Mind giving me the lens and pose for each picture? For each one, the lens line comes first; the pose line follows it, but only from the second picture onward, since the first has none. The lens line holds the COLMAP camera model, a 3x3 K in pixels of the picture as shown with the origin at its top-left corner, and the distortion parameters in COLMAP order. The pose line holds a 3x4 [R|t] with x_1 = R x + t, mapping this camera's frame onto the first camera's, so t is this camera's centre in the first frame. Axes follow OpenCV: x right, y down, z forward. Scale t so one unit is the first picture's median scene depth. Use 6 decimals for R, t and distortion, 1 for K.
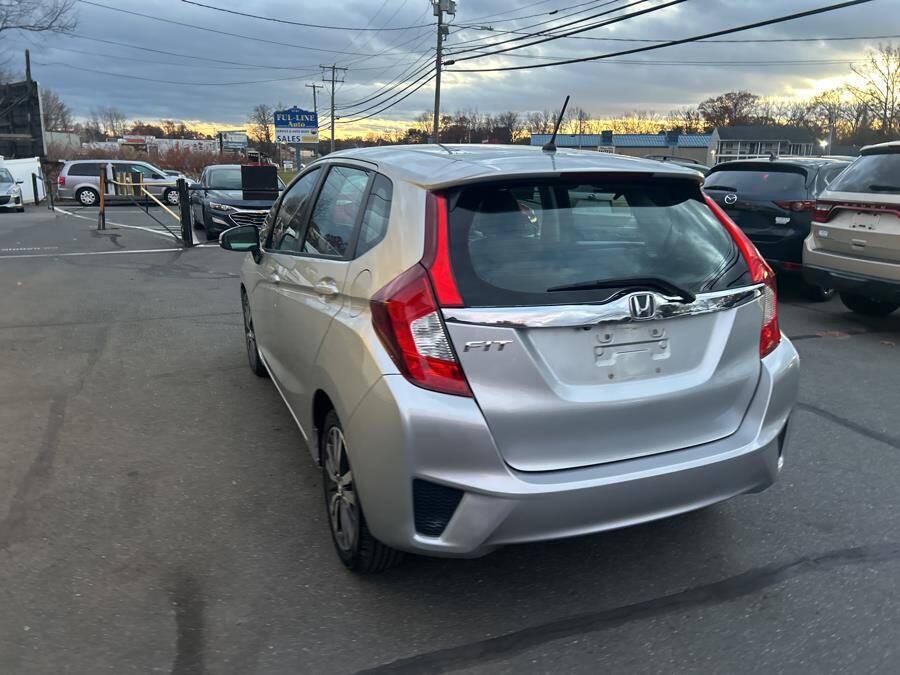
lens RADIAL K [[678.9, 0, 457.4], [0, 678.9, 346.5], [0, 0, 1]] dist [0.047609, -0.045669]
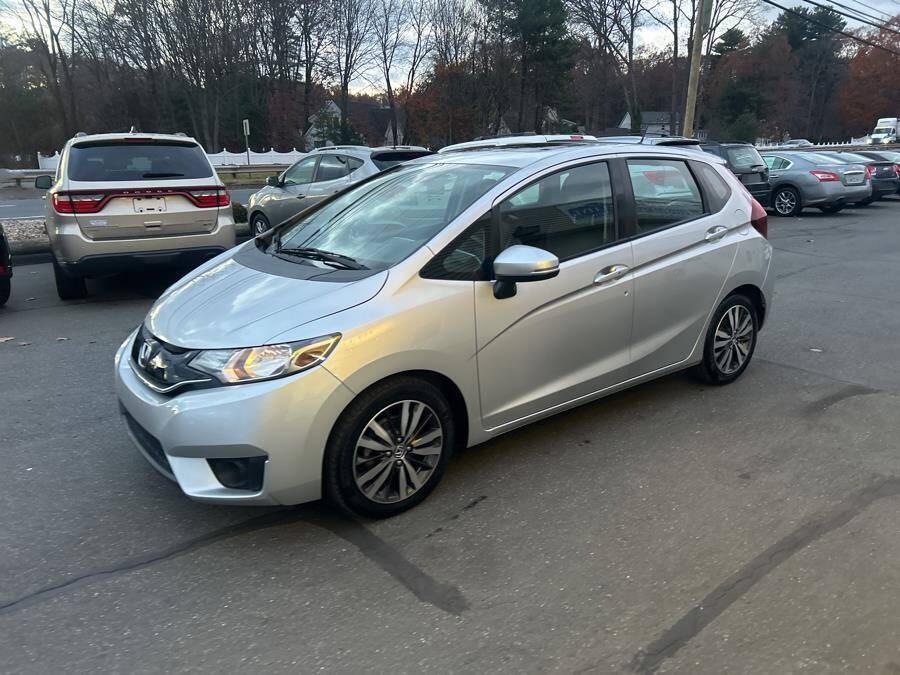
lens RADIAL K [[678.9, 0, 458.8], [0, 678.9, 334.3], [0, 0, 1]] dist [0.047609, -0.045669]
pose [[-0.264059, -0.261151, 0.928479, -0.331288], [0.258634, 0.908219, 0.329008, -0.116132], [-0.929183, 0.327014, -0.172281, 0.401949]]
